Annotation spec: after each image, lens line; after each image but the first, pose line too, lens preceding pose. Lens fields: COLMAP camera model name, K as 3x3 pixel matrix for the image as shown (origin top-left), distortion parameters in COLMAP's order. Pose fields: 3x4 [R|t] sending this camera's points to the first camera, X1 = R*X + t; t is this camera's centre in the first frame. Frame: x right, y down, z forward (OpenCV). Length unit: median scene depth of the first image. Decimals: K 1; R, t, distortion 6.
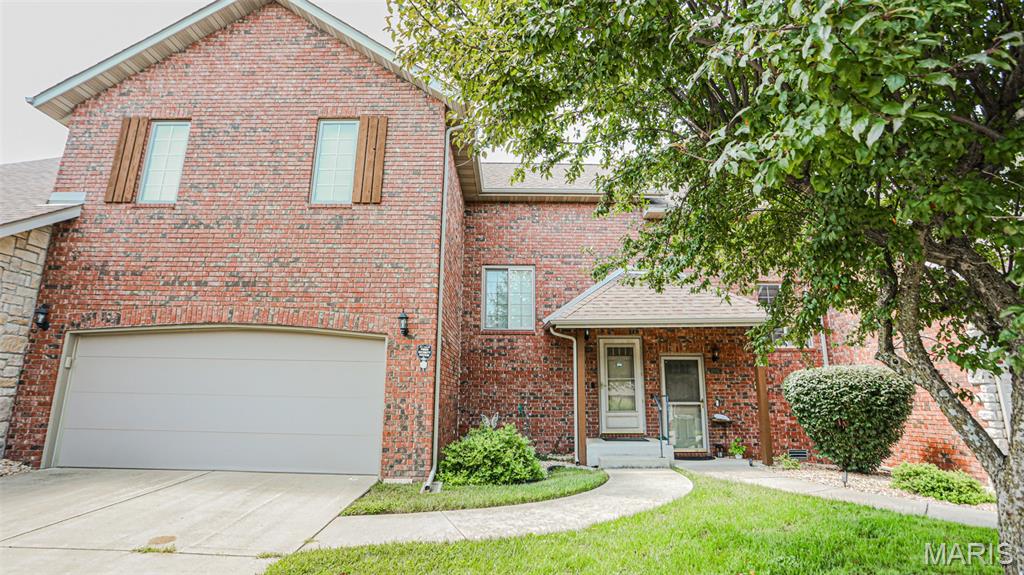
lens RADIAL K [[503.7, 0, 512.9], [0, 503.7, 281.1], [0, 0, 1]] dist [-0.086002, 0.046151]
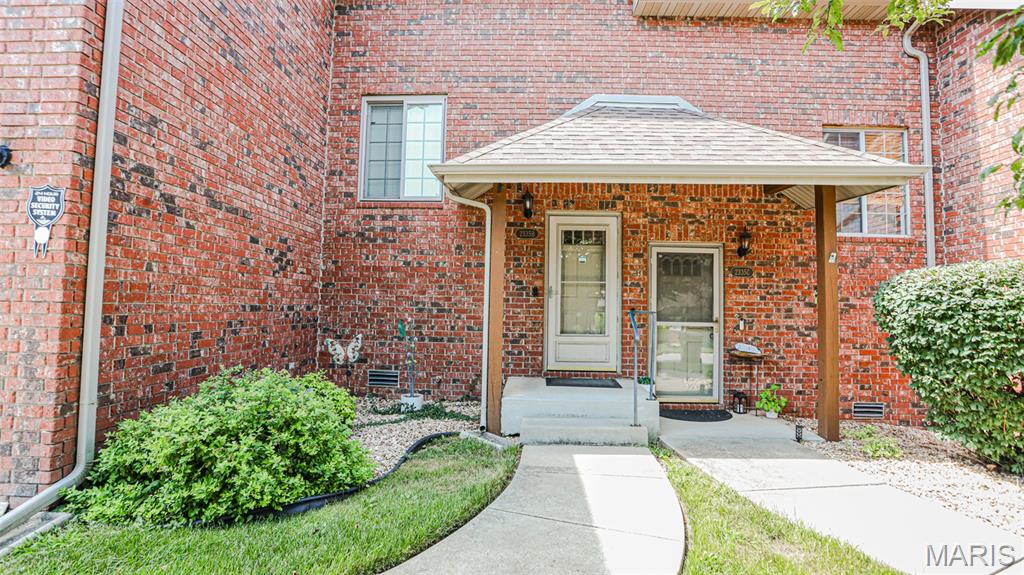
lens RADIAL K [[487.3, 0, 515.3], [0, 487.3, 279.4], [0, 0, 1]] dist [-0.070996, 0.028107]
pose [[0.999441, 0.010119, -0.031852, 0.155475], [-0.004388, 0.984544, 0.175082, 0.090749], [0.033131, -0.174845, 0.984038, 0.424883]]
